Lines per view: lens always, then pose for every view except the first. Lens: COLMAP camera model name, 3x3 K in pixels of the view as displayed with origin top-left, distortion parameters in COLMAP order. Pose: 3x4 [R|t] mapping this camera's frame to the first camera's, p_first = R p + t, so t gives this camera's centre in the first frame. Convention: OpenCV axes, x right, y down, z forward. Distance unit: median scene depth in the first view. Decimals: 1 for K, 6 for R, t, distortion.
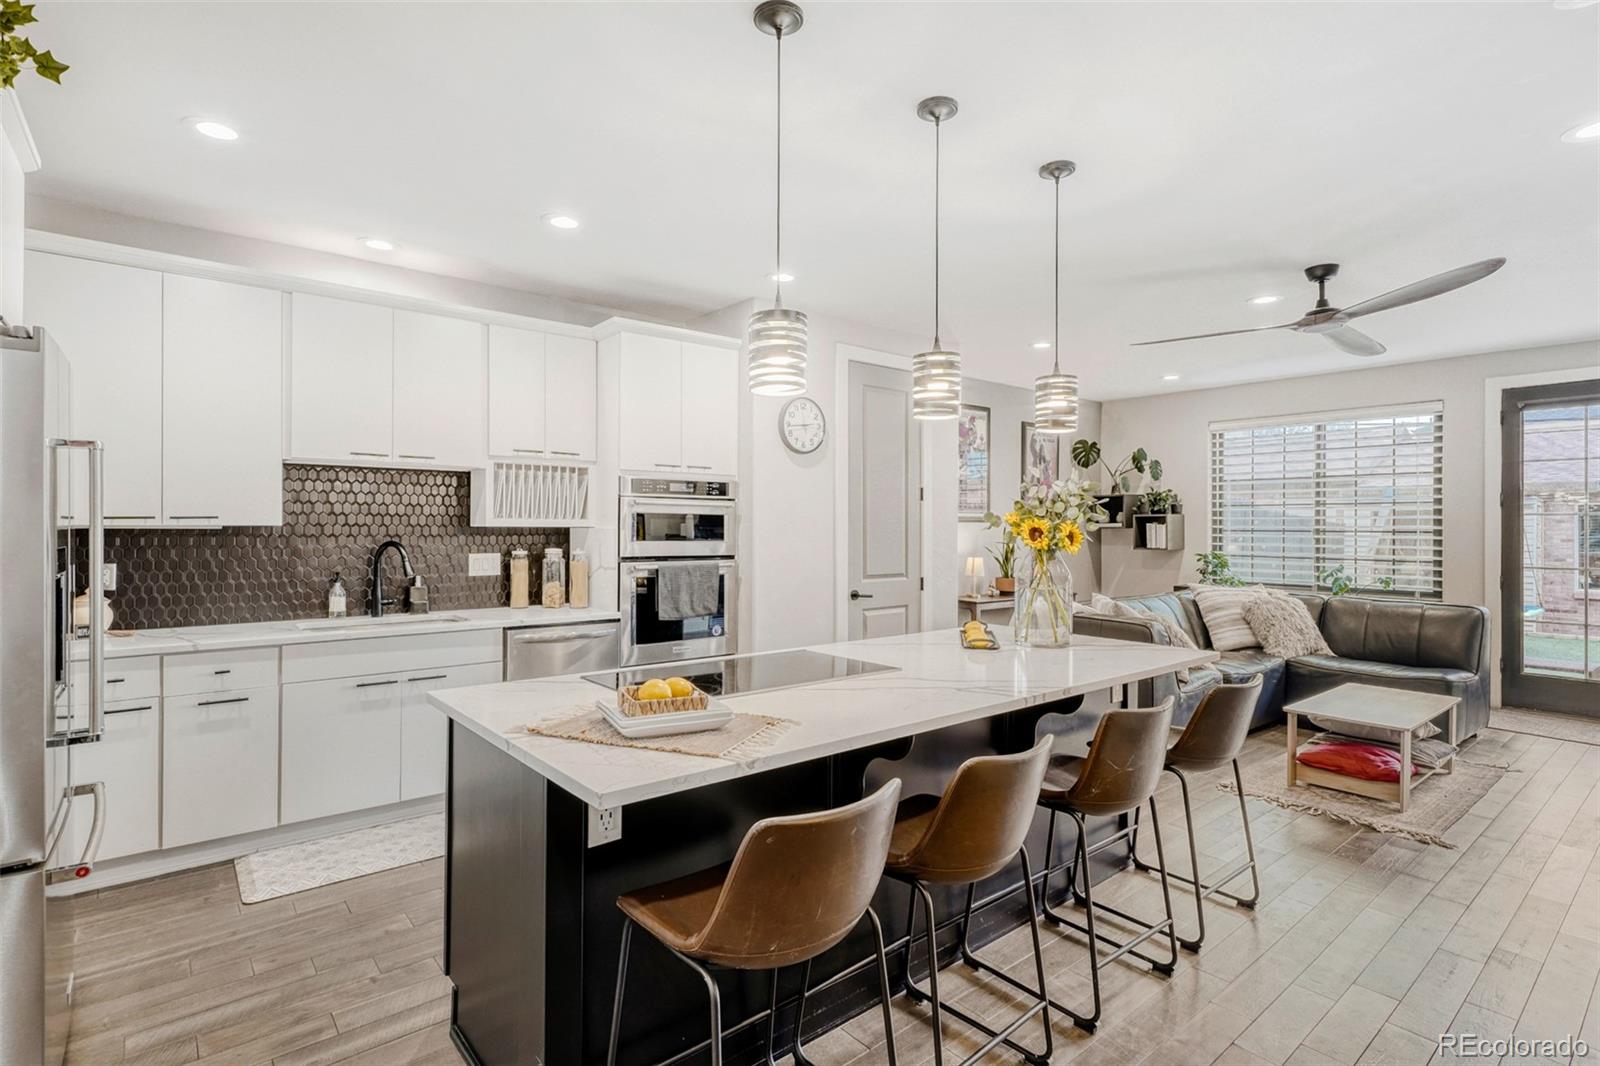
lens RADIAL K [[778.0, 0, 796.2], [0, 778.0, 524.3], [0, 0, 1]] dist [0.010125, -0.003796]
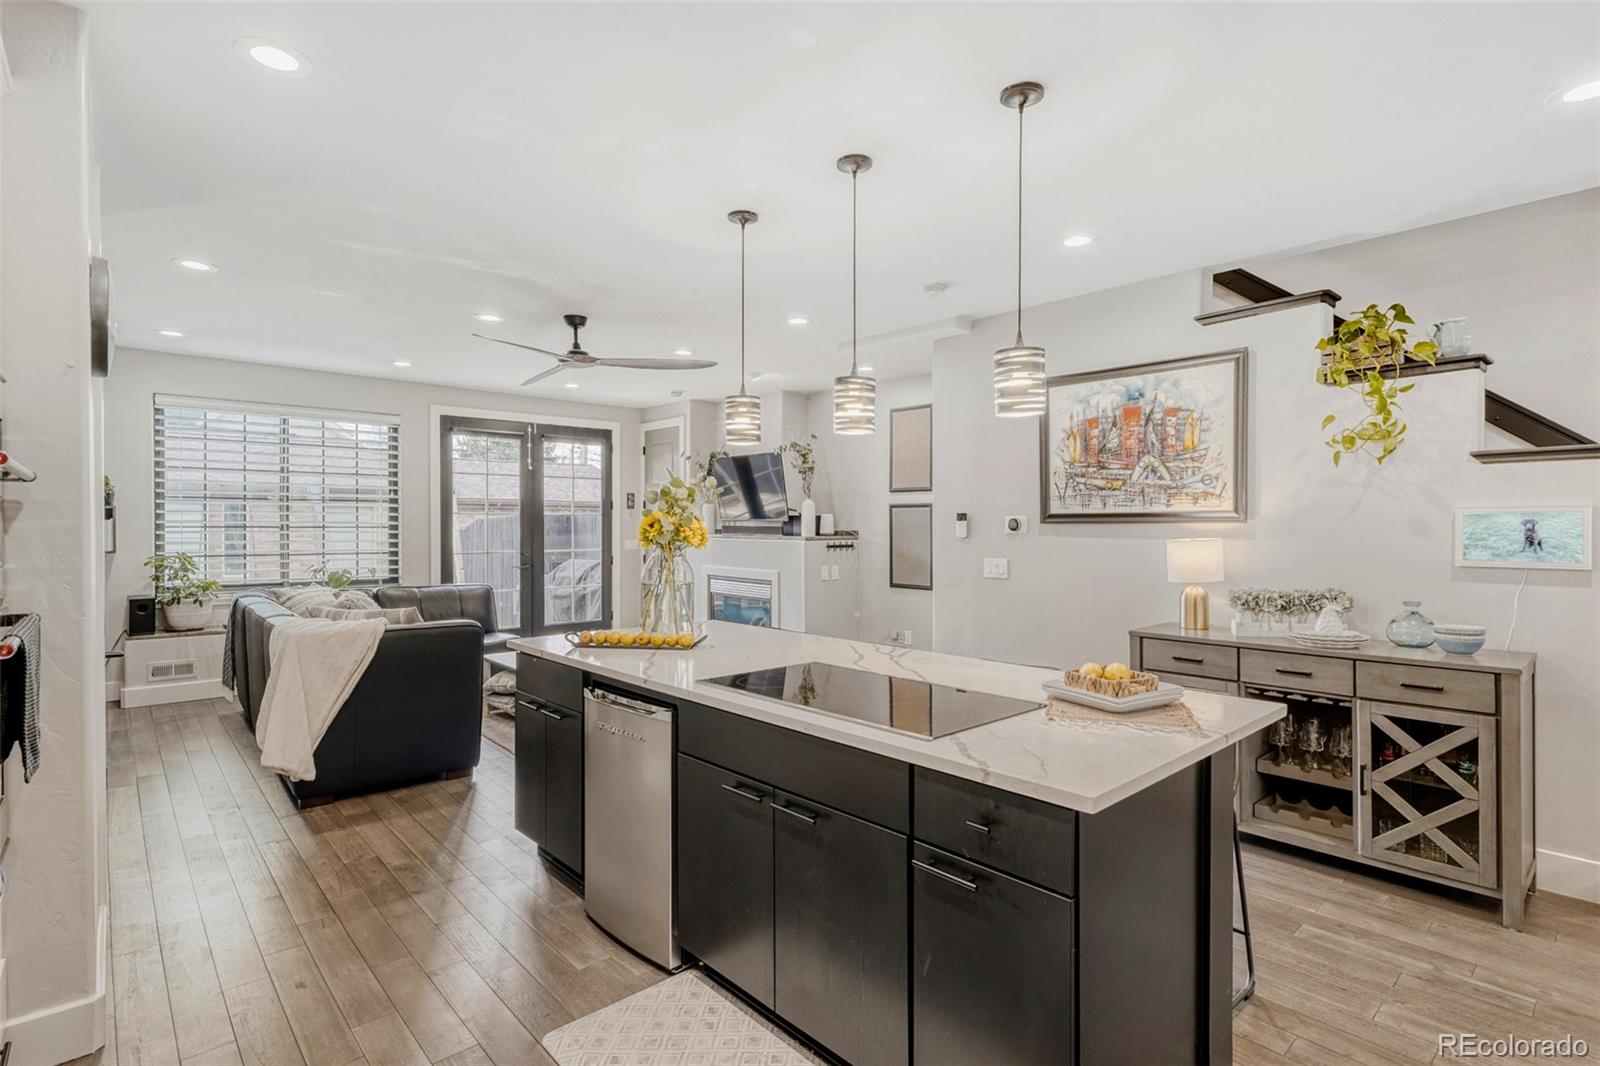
lens RADIAL K [[778.0, 0, 804.7], [0, 778.0, 528.0], [0, 0, 1]] dist [0.010125, -0.003796]
pose [[-0.048451, -0.008741, 0.998787, -0.545573], [-0.006011, 0.999946, 0.008460, -0.002980], [-0.998807, -0.005594, -0.048501, 0.633266]]
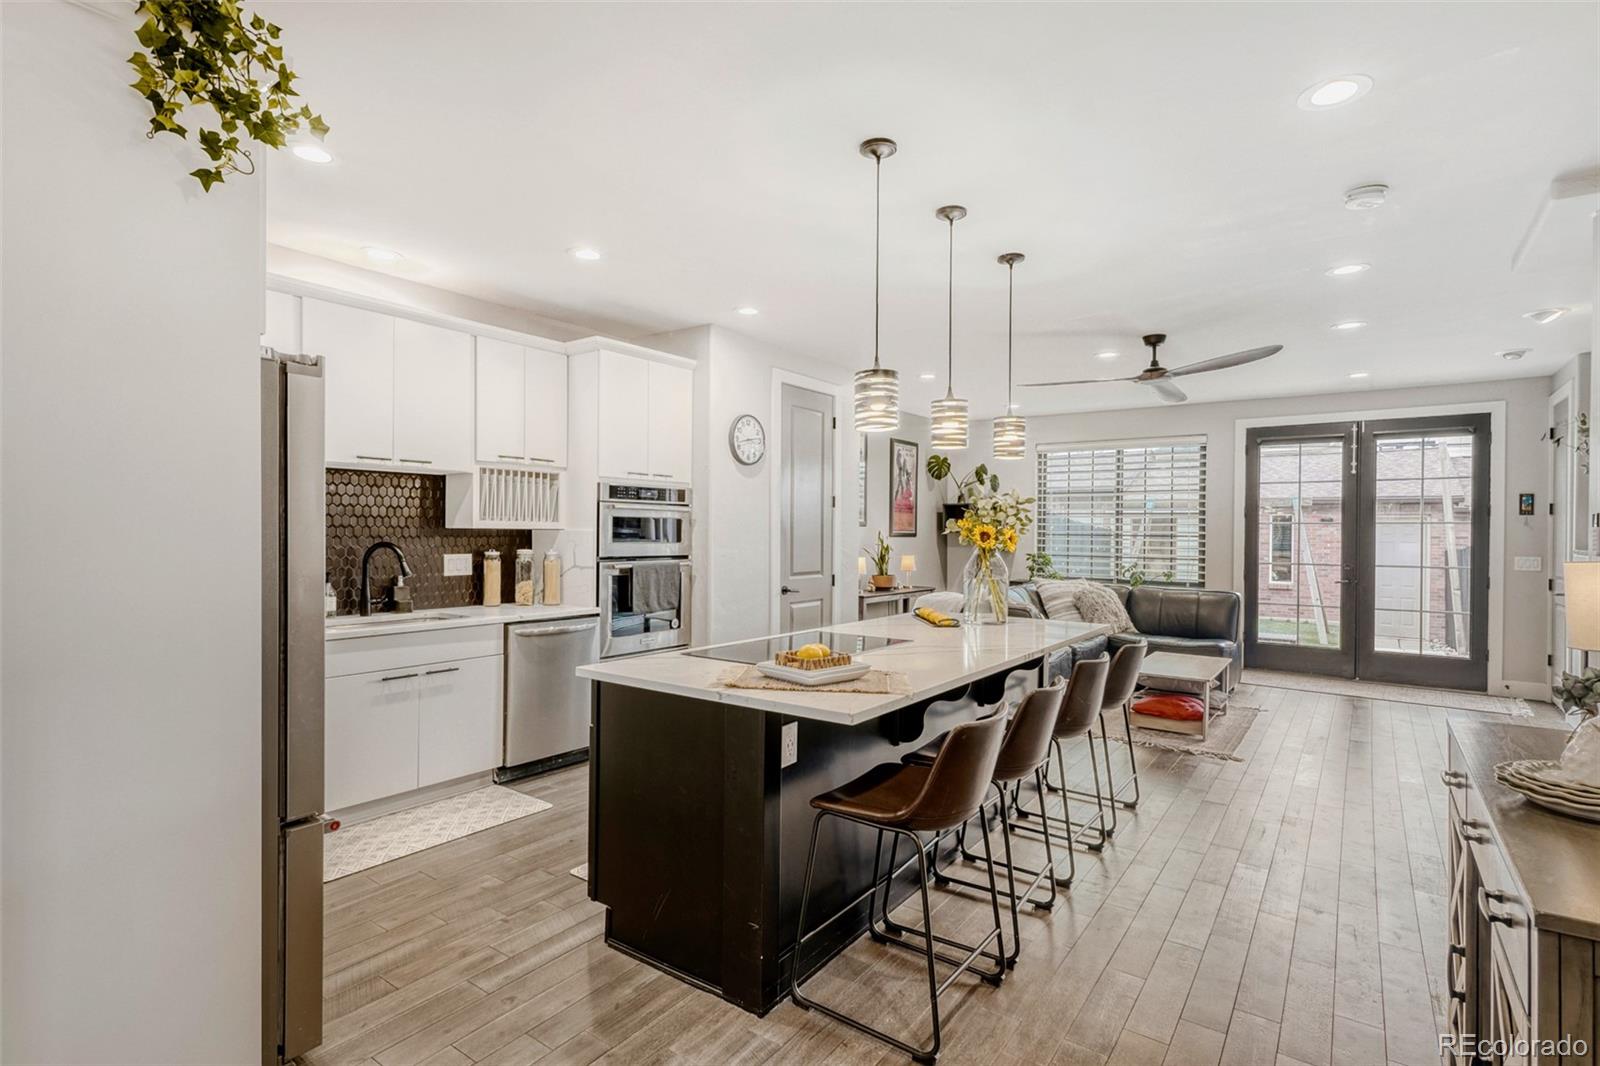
lens RADIAL K [[778.0, 0, 795.1], [0, 778.0, 534.5], [0, 0, 1]] dist [0.010125, -0.003796]
pose [[0.968078, 0.003601, 0.250625, -0.225710], [-0.006003, 0.999943, 0.008822, -0.000678], [-0.250579, -0.010044, 0.968044, -0.118901]]
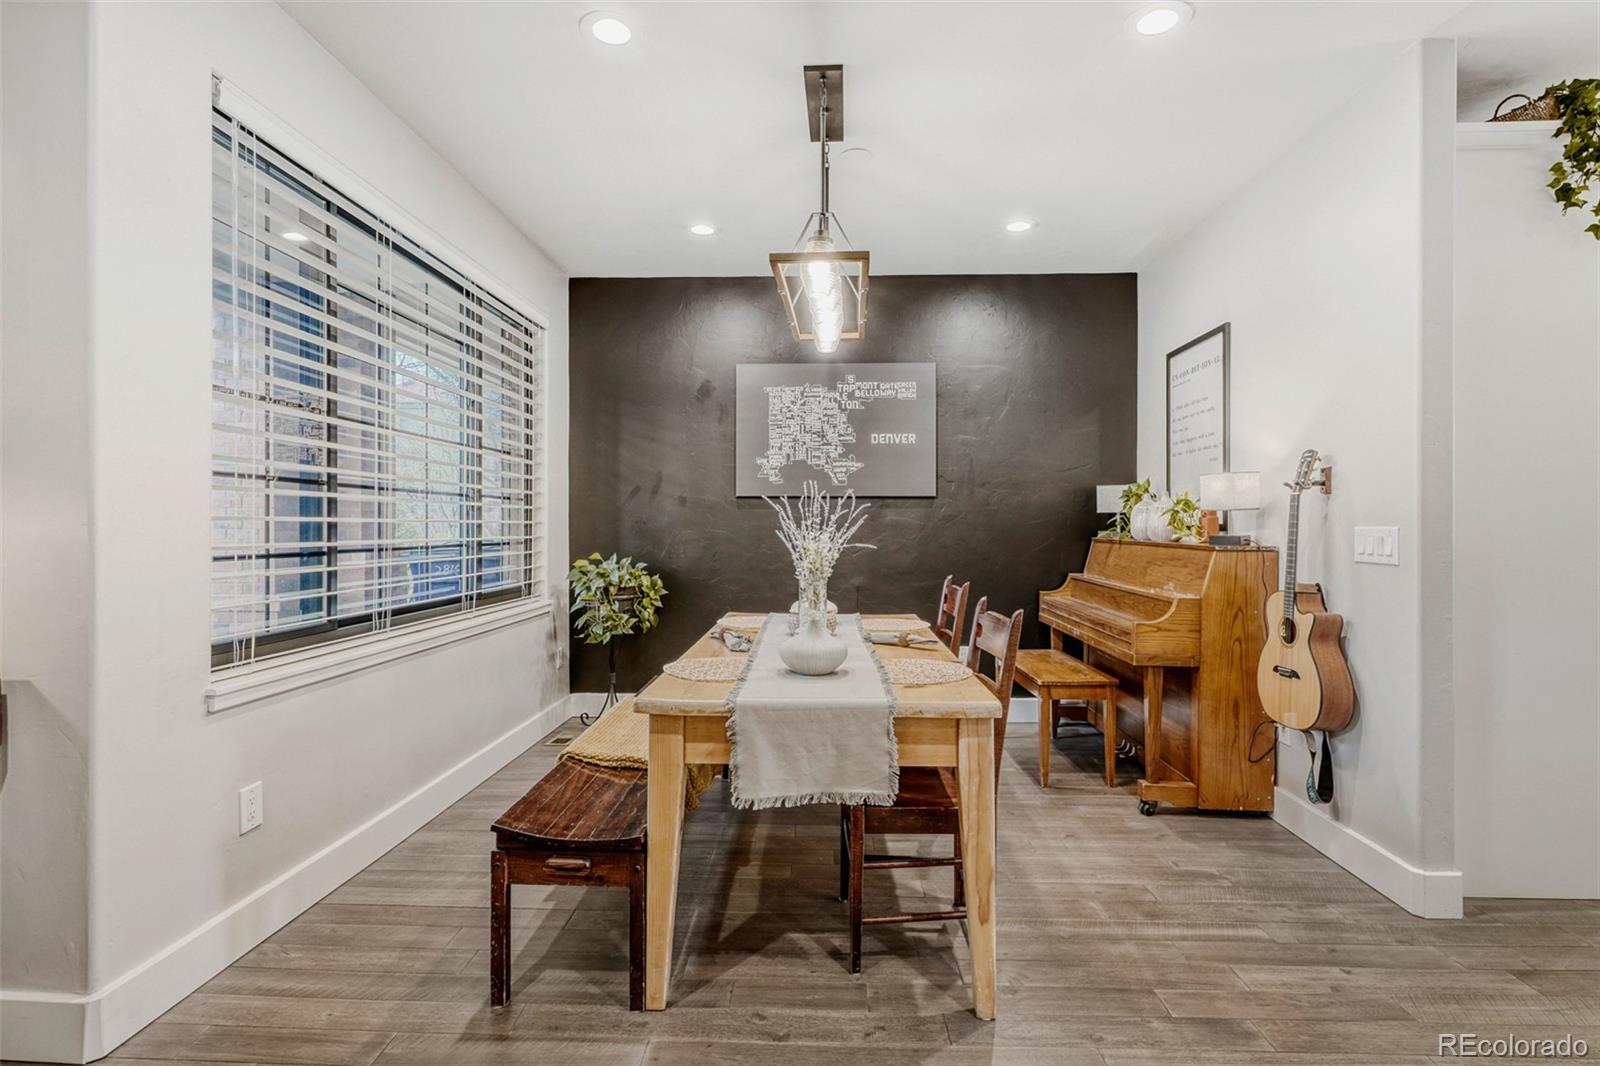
lens RADIAL K [[778.0, 0, 800.1], [0, 778.0, 526.6], [0, 0, 1]] dist [0.010125, -0.003796]
pose [[0.750537, -0.000229, -0.660828, -0.476118], [0.003390, 0.999988, 0.003504, 0.035421], [0.660819, -0.004870, 0.750529, -0.472735]]
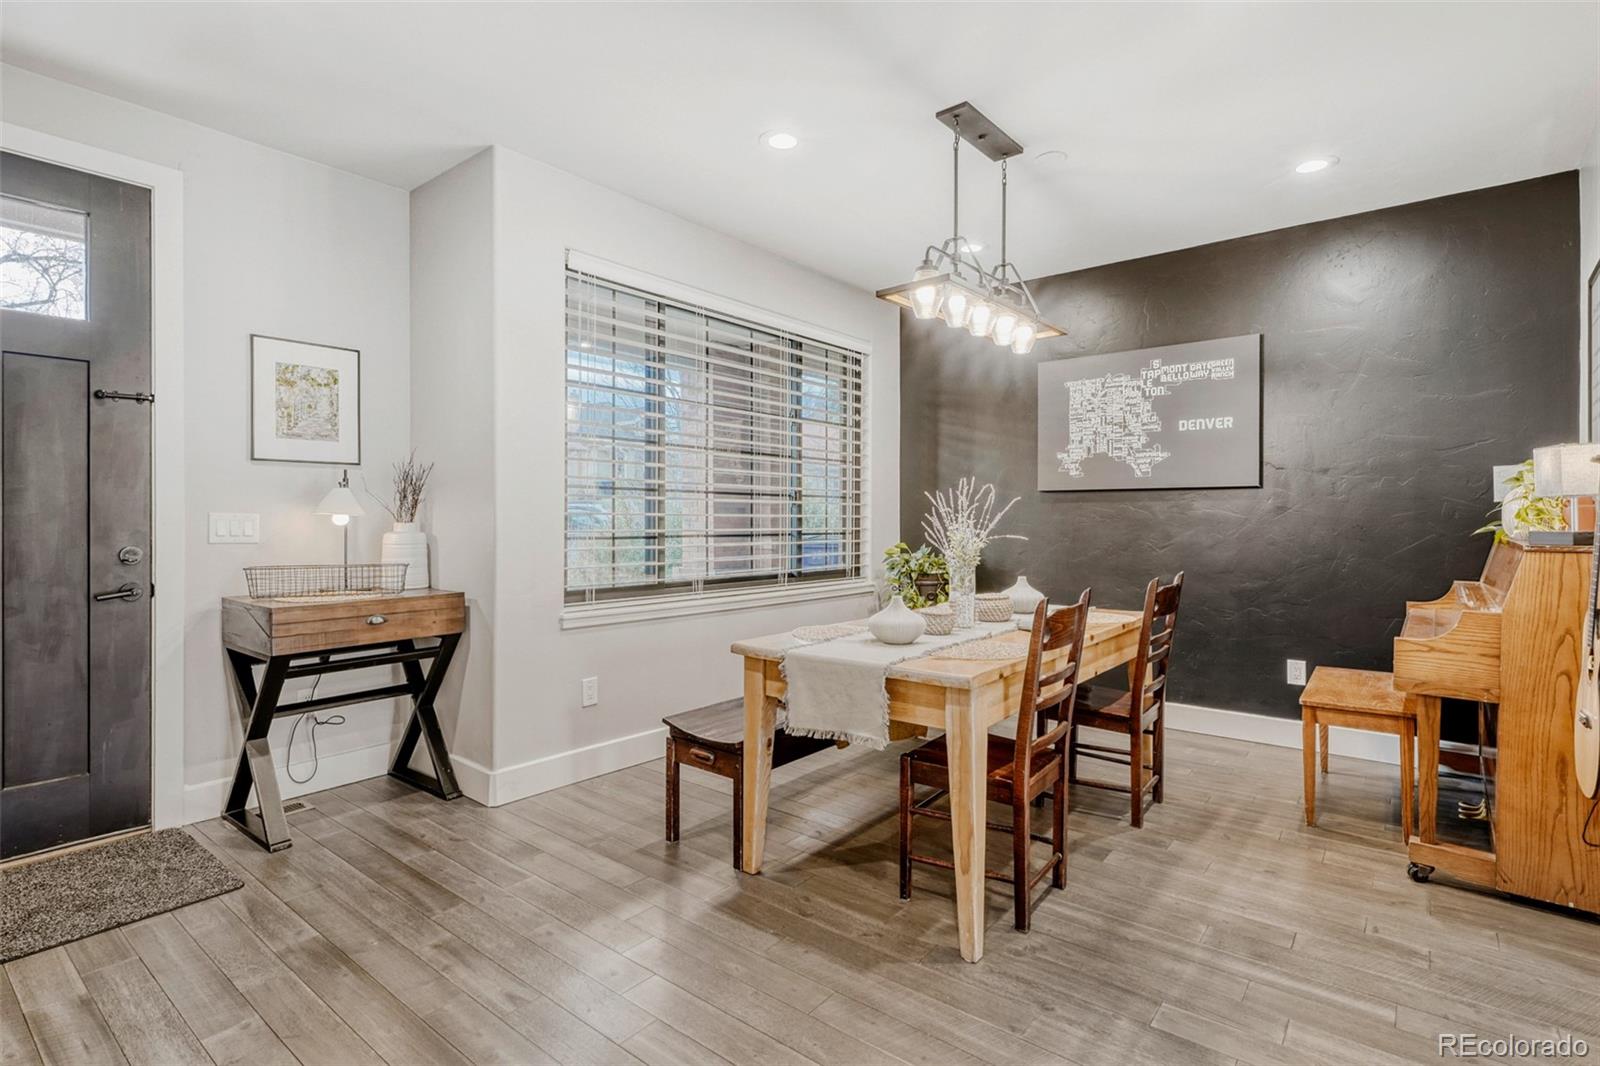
lens RADIAL K [[778.0, 0, 801.3], [0, 778.0, 523.0], [0, 0, 1]] dist [0.010125, -0.003796]
pose [[0.202400, 0.001352, -0.979302, -0.227191], [0.002651, 0.999995, 0.001928, 0.039697], [0.979299, -0.002987, 0.202396, -0.271723]]
